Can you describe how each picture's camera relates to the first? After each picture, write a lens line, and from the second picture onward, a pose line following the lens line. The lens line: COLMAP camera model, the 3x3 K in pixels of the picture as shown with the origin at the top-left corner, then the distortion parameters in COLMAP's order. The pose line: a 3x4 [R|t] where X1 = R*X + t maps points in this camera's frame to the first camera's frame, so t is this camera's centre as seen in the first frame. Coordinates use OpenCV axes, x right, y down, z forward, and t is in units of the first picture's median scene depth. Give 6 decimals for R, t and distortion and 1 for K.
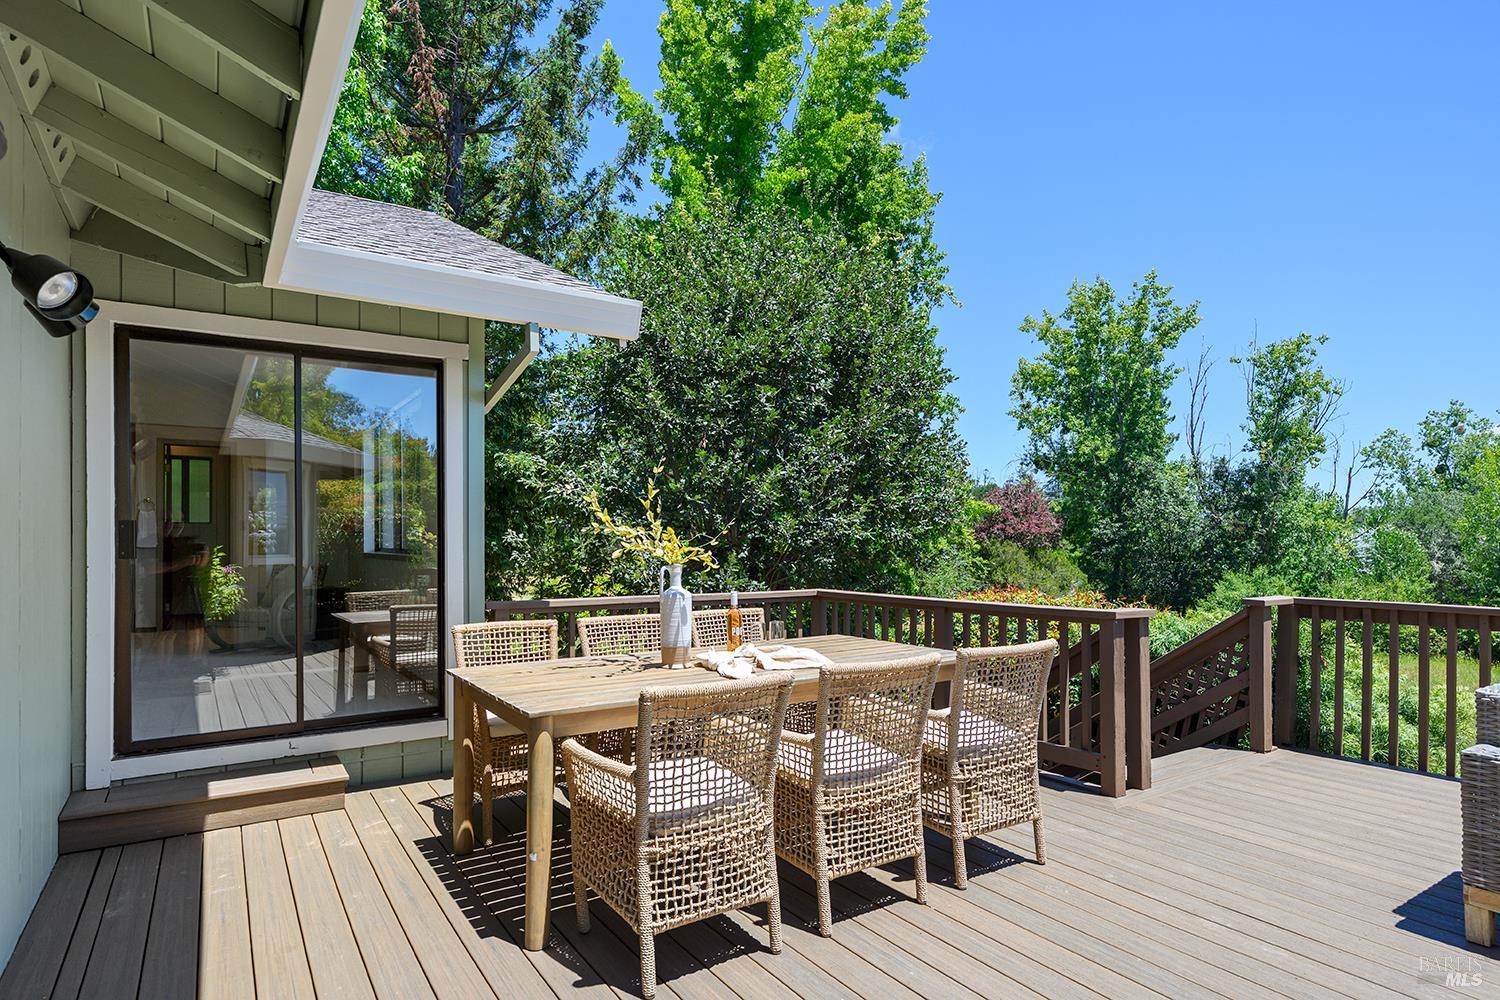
lens RADIAL K [[827.2, 0, 752.3], [0, 827.2, 532.6], [0, 0, 1]] dist [-0.017110, -0.000782]
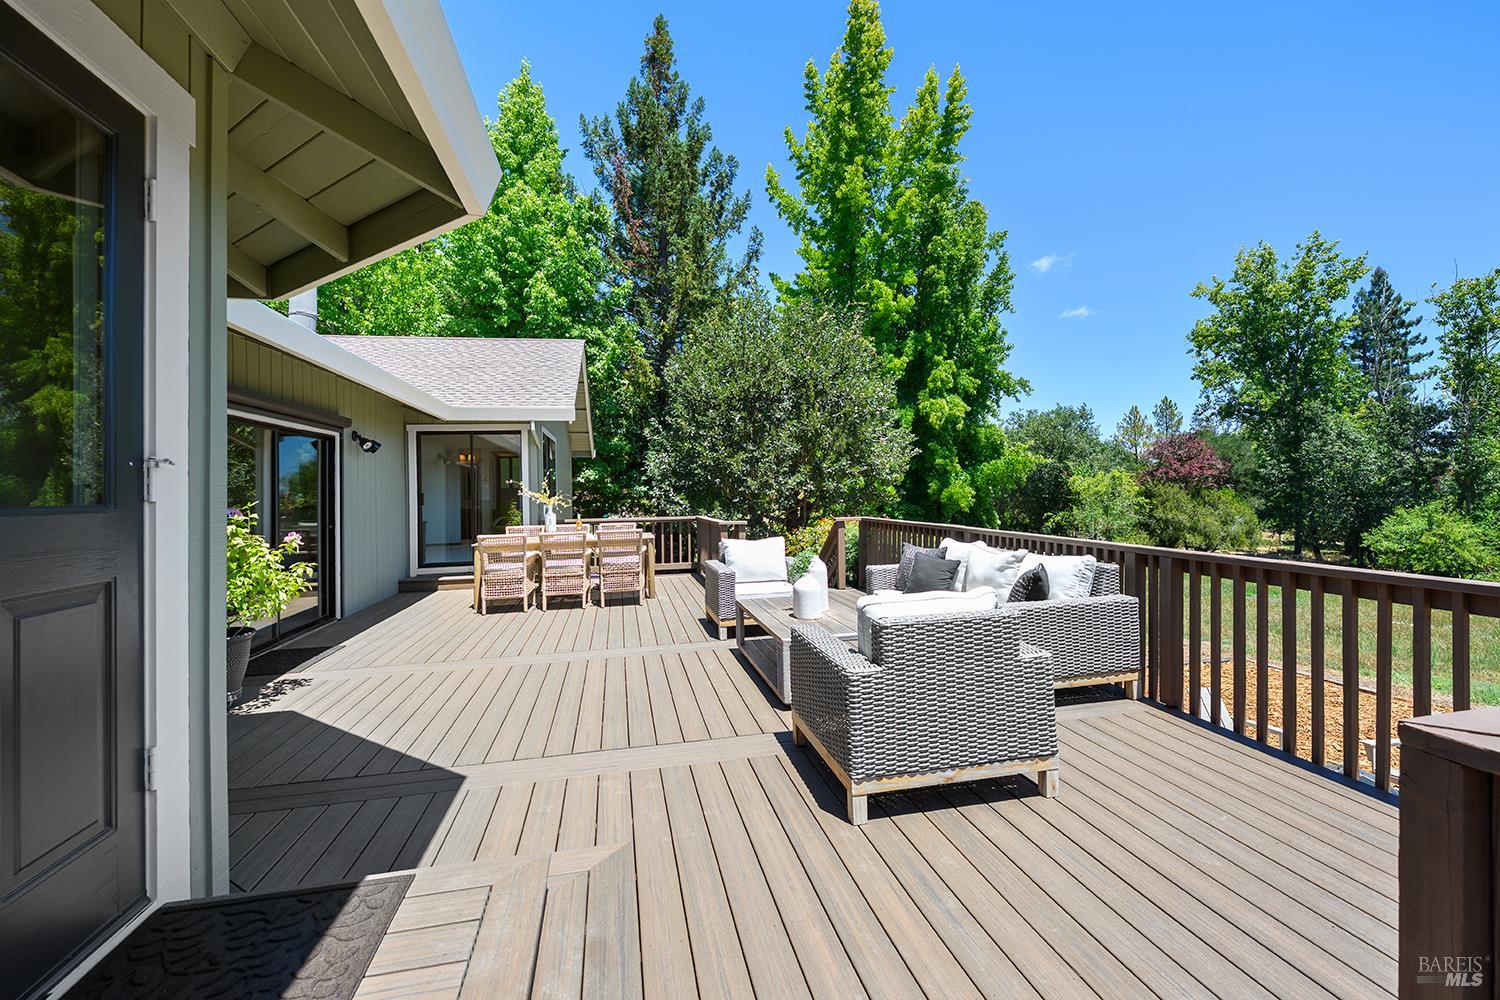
lens RADIAL K [[661.6, 0, 760.3], [0, 661.6, 474.5], [0, 0, 1]] dist [-0.003187, -0.000645]
pose [[0.928146, -0.030065, -0.371001, 0.121059], [0.025654, 0.999529, -0.016821, -0.000824], [0.371332, 0.006094, 0.928480, -0.076286]]
